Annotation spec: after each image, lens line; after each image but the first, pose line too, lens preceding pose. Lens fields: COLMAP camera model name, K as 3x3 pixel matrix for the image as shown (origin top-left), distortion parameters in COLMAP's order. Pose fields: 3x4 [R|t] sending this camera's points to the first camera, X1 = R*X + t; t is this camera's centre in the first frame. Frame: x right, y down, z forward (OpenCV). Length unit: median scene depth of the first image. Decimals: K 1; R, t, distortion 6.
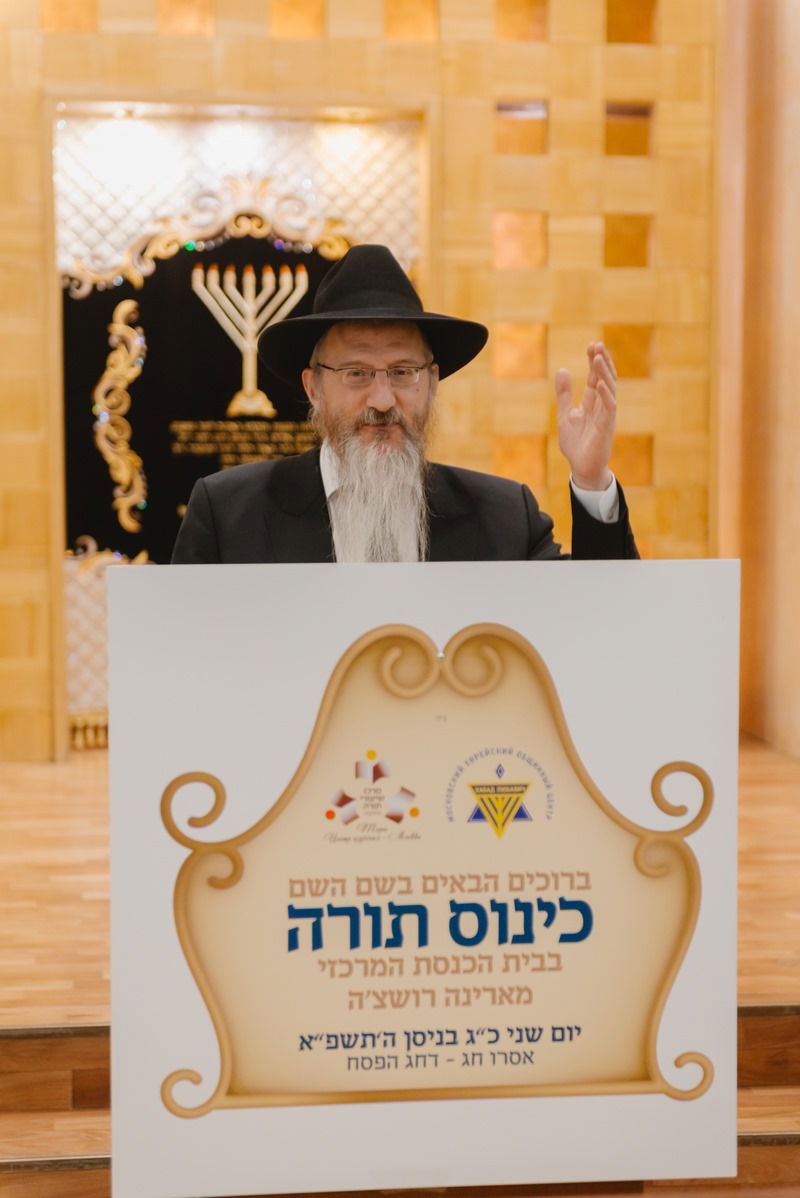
lens RADIAL K [[2260.3, 0, 400.0], [0, 2260.3, 599.0], [0, 0, 1]] dist [0.140960, -0.077019]
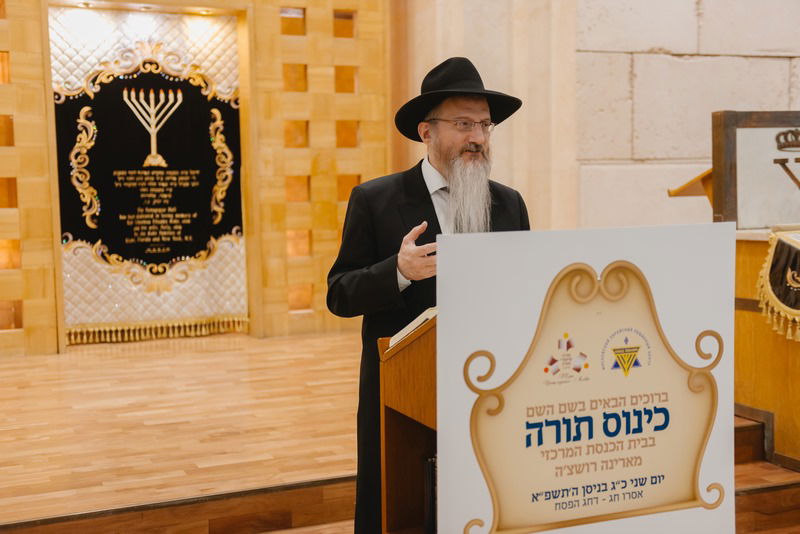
lens RADIAL K [[1052.3, 0, 400.0], [0, 1052.3, 267.0], [0, 0, 1]] dist [0.125450, 0.021489]
pose [[0.957215, -0.037510, 0.286938, -0.134551], [0.035313, 0.999294, 0.012831, -0.000461], [-0.287217, -0.002149, 0.957863, 0.081452]]
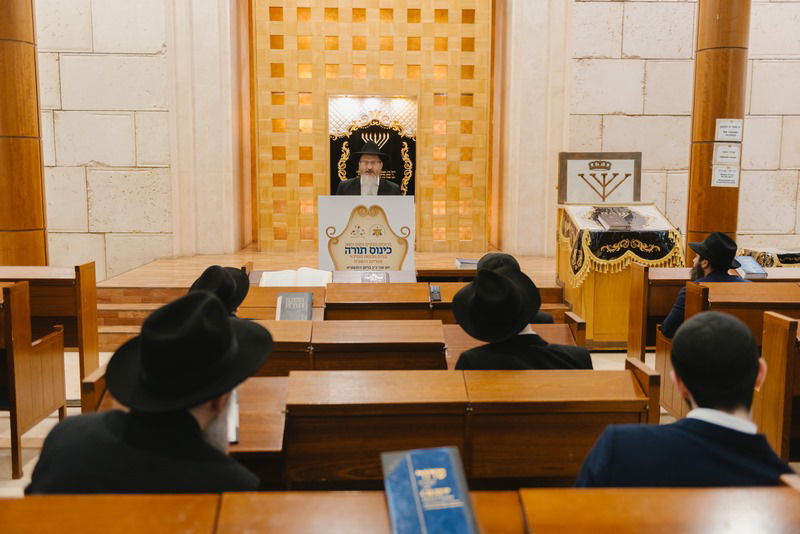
lens RADIAL K [[797.9, 0, 400.0], [0, 797.9, 267.0], [0, 0, 1]] dist [0.007849, 0.005768]
pose [[0.996190, 0.015501, -0.085825, 0.111009], [-0.011475, 0.998819, 0.047210, 0.028847], [0.086456, -0.046045, 0.995191, -0.468342]]
